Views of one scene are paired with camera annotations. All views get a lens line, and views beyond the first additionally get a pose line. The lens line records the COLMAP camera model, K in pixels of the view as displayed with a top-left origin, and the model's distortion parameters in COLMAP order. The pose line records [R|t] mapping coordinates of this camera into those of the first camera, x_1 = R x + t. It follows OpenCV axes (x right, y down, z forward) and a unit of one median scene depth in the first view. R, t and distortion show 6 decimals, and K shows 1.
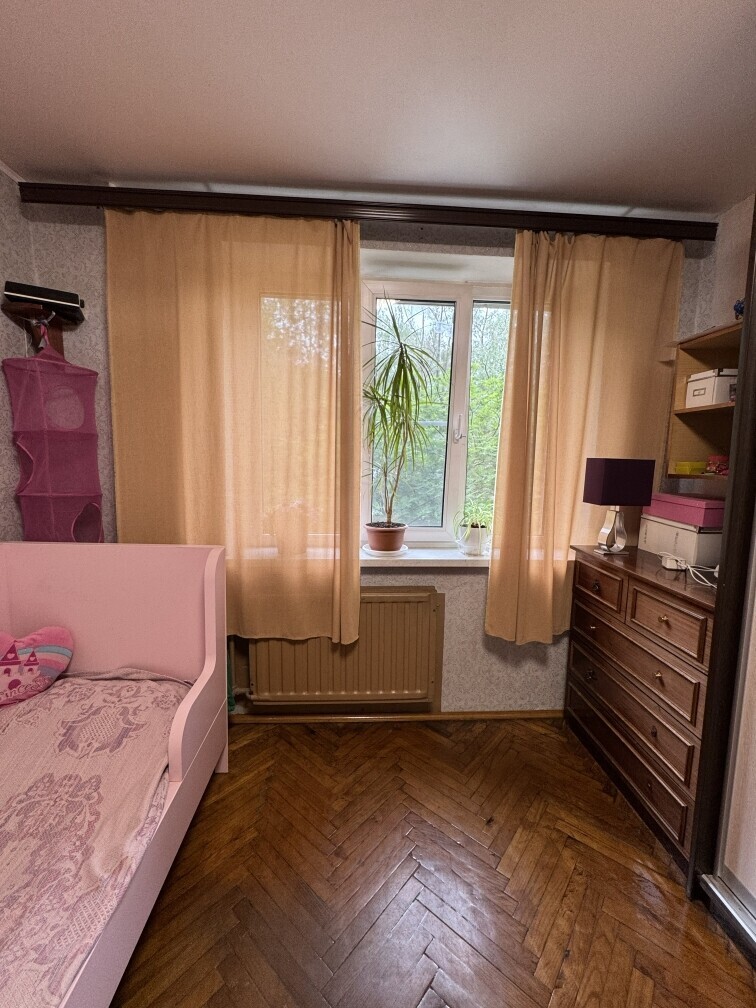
lens RADIAL K [[404.4, 0, 378.7], [0, 404.4, 499.6], [0, 0, 1]] dist [-0.003249, -0.000292]
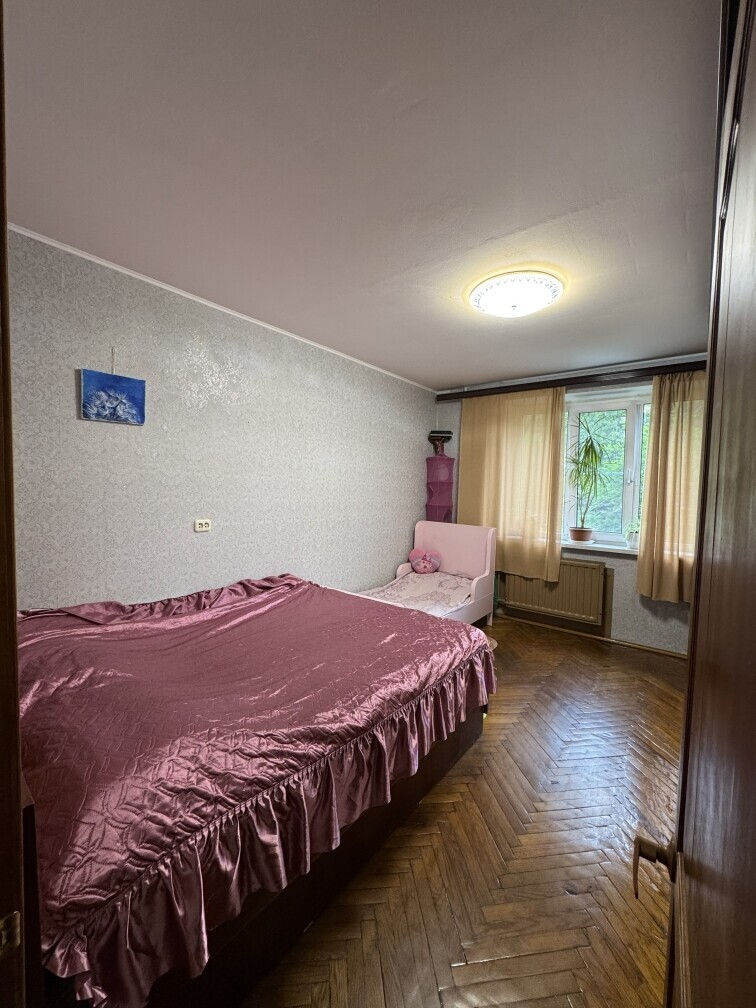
lens RADIAL K [[404.4, 0, 379.7], [0, 404.4, 505.7], [0, 0, 1]] dist [-0.003249, -0.000292]
pose [[0.757913, 0.027941, -0.651756, 0.592612], [-0.085638, 0.994698, -0.056944, 0.161290], [0.646710, 0.098974, 0.756288, -1.164819]]
